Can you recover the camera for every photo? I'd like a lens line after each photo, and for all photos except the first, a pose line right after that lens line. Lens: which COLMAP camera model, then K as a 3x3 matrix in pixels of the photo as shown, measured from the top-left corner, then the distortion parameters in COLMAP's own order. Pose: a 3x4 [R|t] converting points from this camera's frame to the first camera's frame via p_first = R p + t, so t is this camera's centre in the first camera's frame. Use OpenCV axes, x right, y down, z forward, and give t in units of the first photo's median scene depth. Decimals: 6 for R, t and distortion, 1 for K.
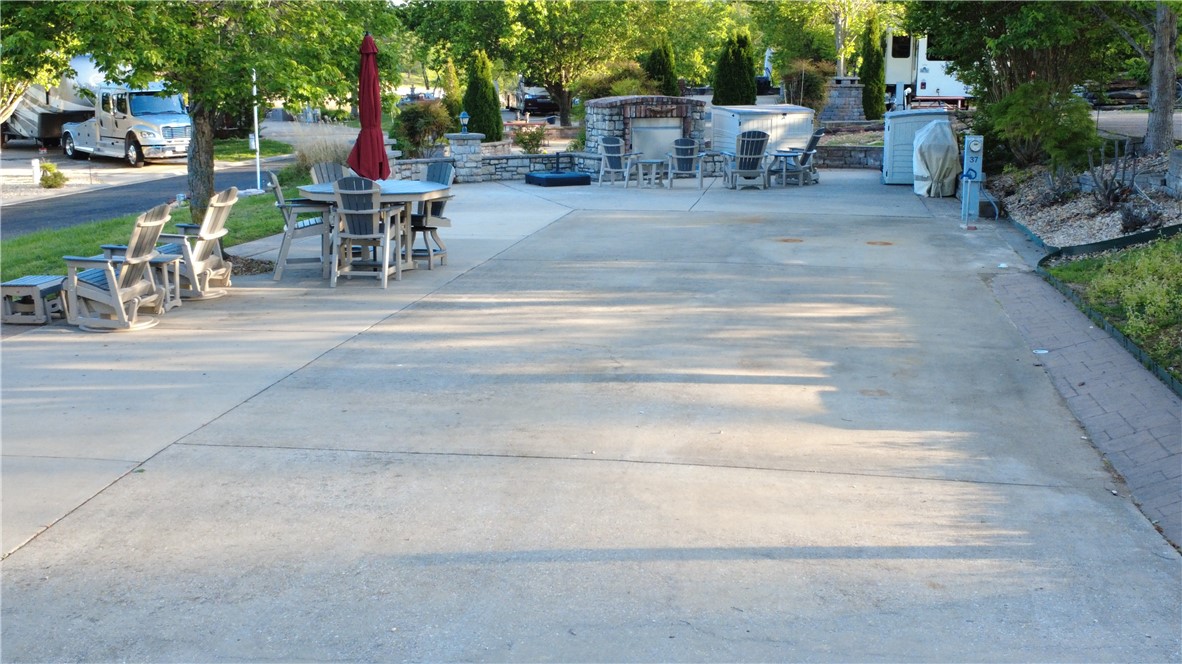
lens RADIAL K [[1430.7, 0, 591.0], [0, 1430.7, 332.0], [0, 0, 1]] dist [-0.005403, 0.038373]
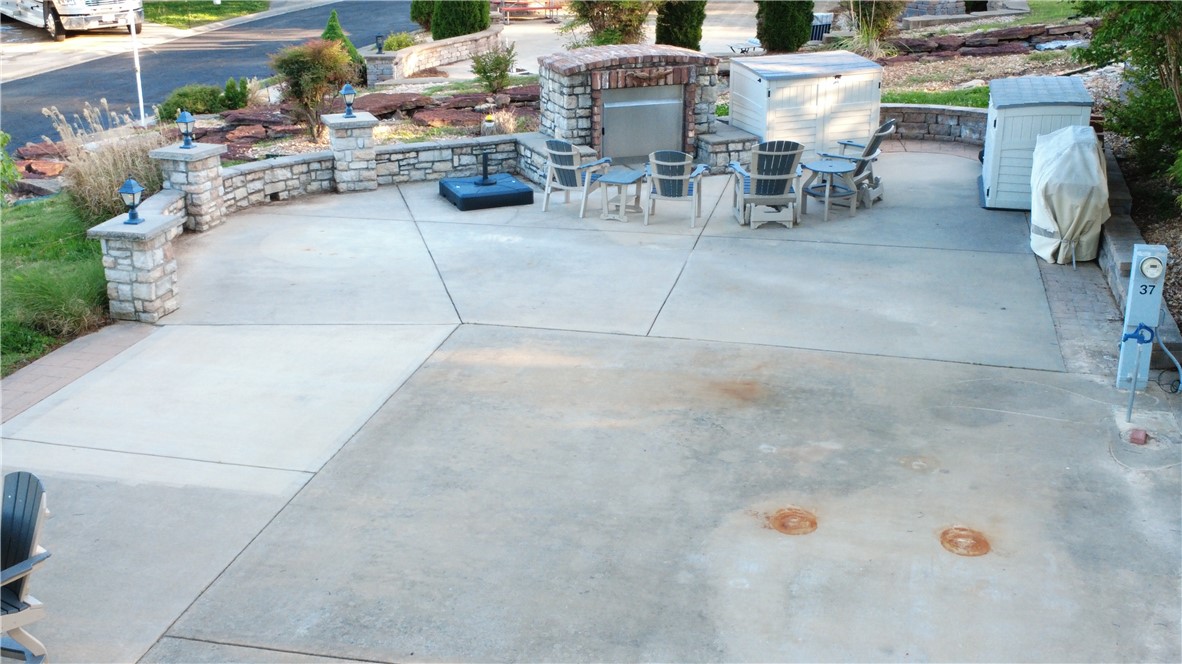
lens RADIAL K [[1430.7, 0, 591.0], [0, 1430.7, 332.0], [0, 0, 1]] dist [-0.005403, 0.038373]
pose [[0.998187, 0.019527, -0.056931, 0.065526], [-0.010452, 0.987773, 0.155547, -0.148180], [0.059272, -0.154670, 0.986187, 0.341655]]
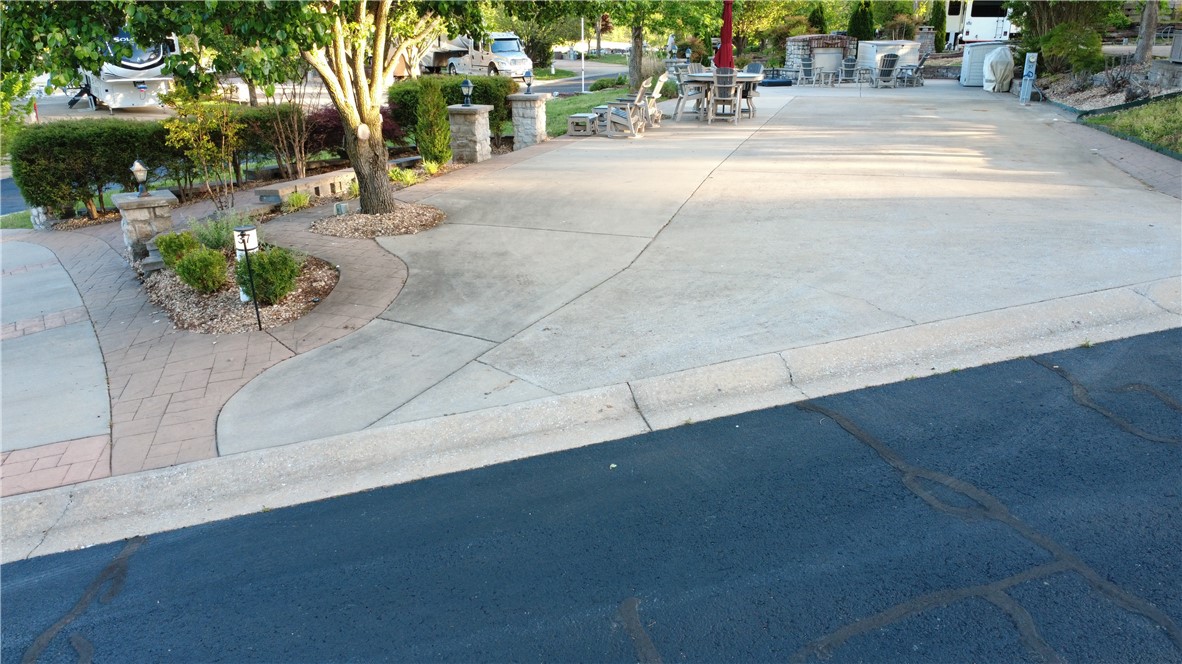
lens RADIAL K [[881.9, 0, 591.0], [0, 881.9, 332.0], [0, 0, 1]] dist [0.006428, -0.008026]
pose [[0.991496, 0.038409, -0.124338, -0.100669], [-0.019748, 0.988794, 0.147974, 0.043305], [0.128629, -0.144260, 0.981144, -0.160081]]
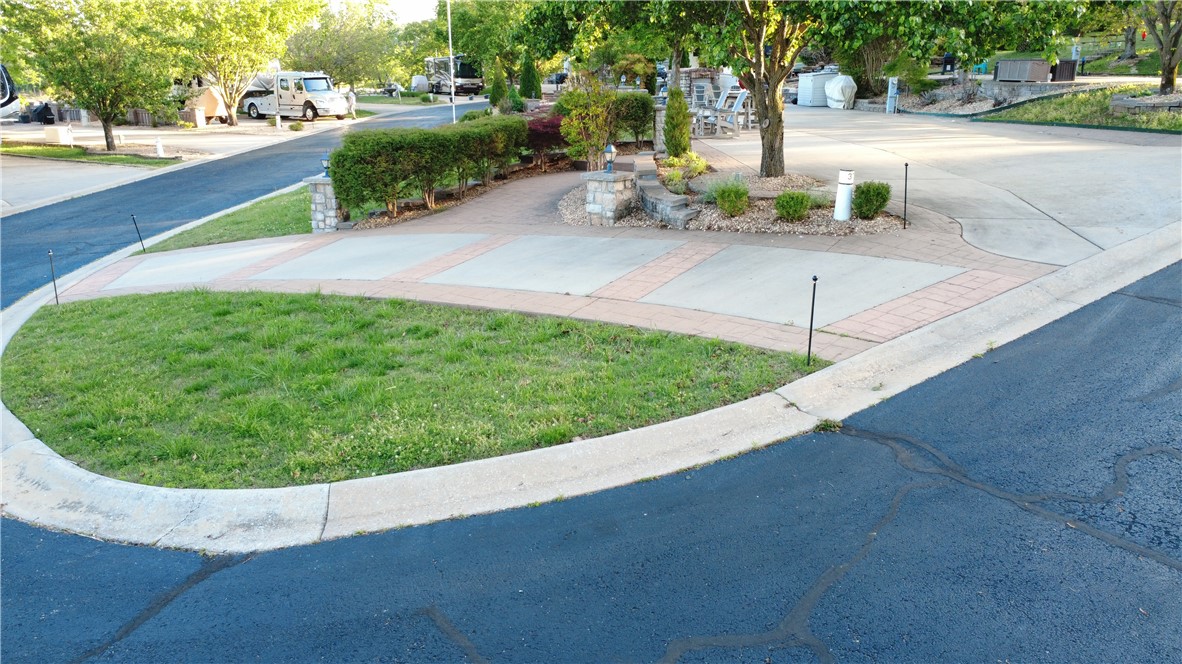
lens RADIAL K [[881.9, 0, 591.0], [0, 881.9, 332.0], [0, 0, 1]] dist [0.006428, -0.008026]
pose [[0.968356, -0.078211, 0.237001, -0.480784], [0.054096, 0.992829, 0.106607, 0.080603], [-0.243639, -0.090412, 0.965643, -0.276838]]
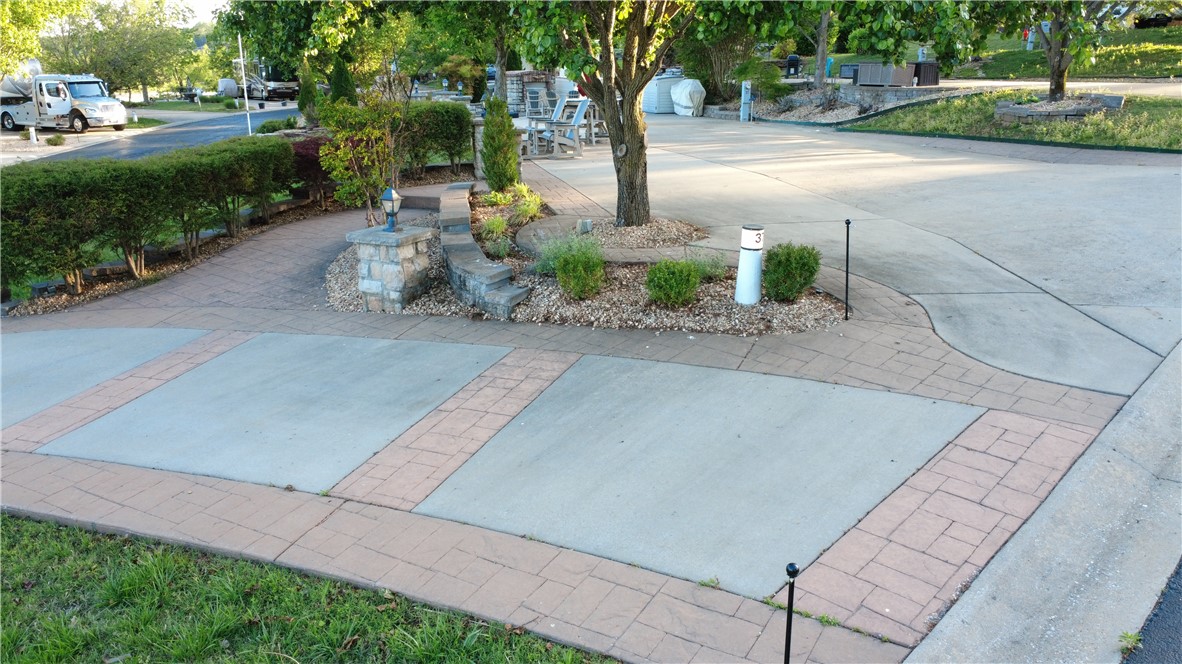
lens RADIAL K [[881.9, 0, 591.0], [0, 881.9, 332.0], [0, 0, 1]] dist [0.006428, -0.008026]
pose [[0.909469, -0.123797, 0.396913, -0.413303], [0.084354, 0.989730, 0.115410, 0.051033], [-0.407124, -0.071481, 0.910571, -0.120556]]
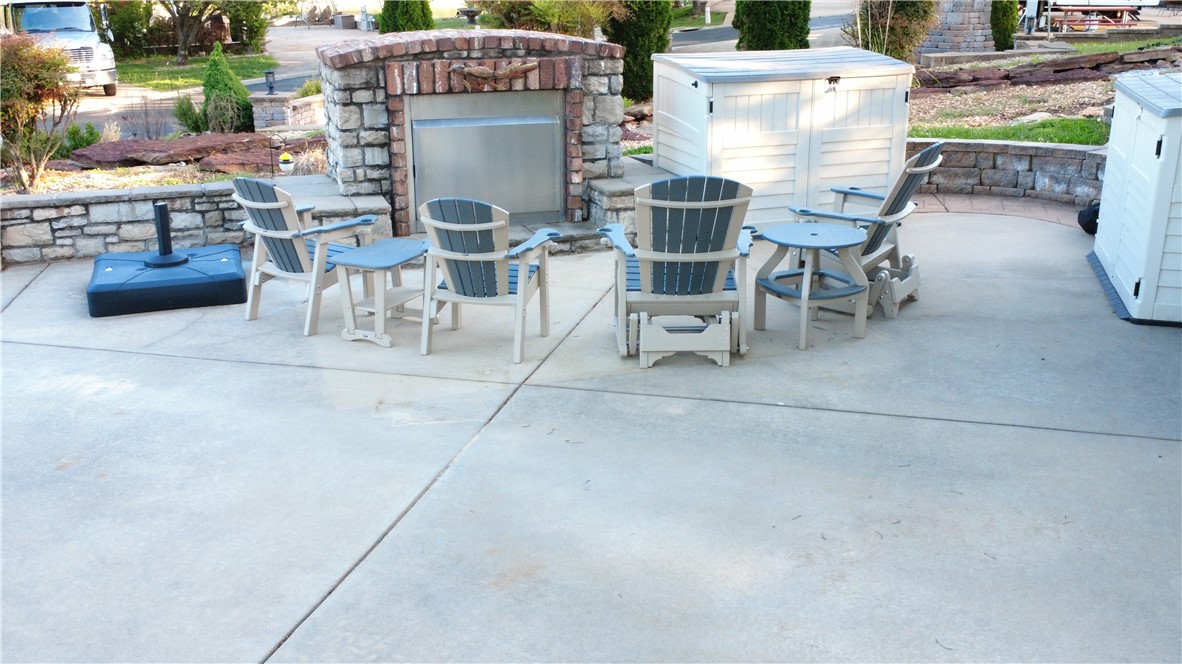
lens RADIAL K [[1128.0, 0, 591.0], [0, 1128.0, 332.0], [0, 0, 1]] dist [0.002807, 0.001399]
pose [[0.993761, 0.027771, -0.108021, 0.113657], [-0.013956, 0.991855, 0.126603, -0.132338], [0.110658, -0.124305, 0.986054, 0.741647]]
